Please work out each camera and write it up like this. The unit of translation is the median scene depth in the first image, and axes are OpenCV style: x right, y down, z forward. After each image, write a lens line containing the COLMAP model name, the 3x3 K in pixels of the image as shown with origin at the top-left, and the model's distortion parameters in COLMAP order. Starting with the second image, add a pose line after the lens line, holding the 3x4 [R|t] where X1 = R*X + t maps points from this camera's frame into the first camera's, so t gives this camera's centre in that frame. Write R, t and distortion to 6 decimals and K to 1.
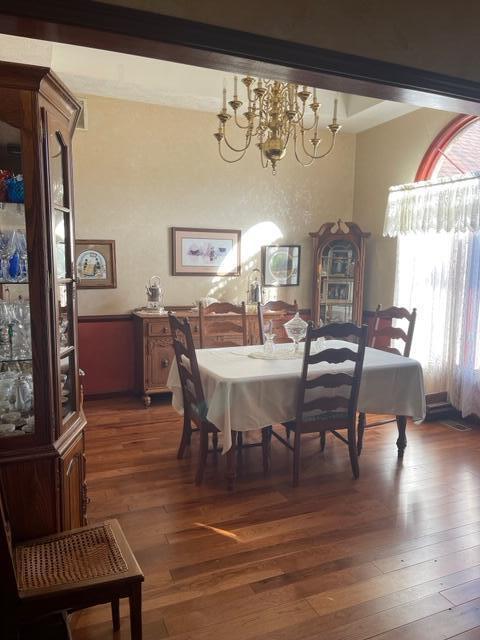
lens RADIAL K [[478.1, 0, 241.2], [0, 478.1, 319.4], [0, 0, 1]] dist [0.024961, -0.032154]
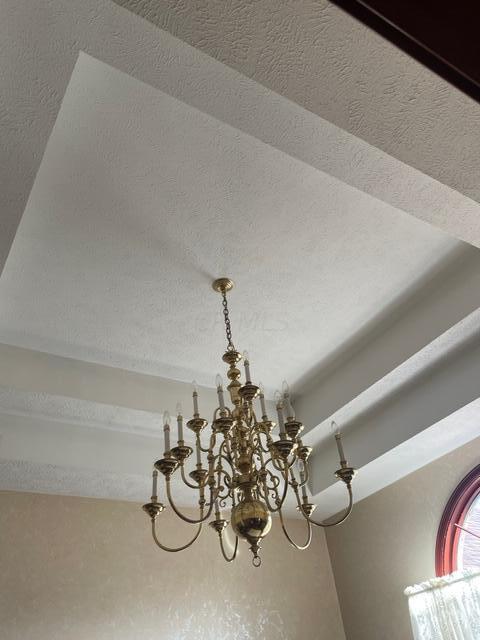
lens RADIAL K [[522.1, 0, 240.3], [0, 522.1, 318.0], [0, 0, 1]] dist [0.016711, 0.000851]
pose [[0.982260, -0.001334, 0.187521, -0.047456], [0.136604, 0.690168, -0.710639, -0.056439], [-0.128473, 0.723648, 0.678106, 0.299132]]
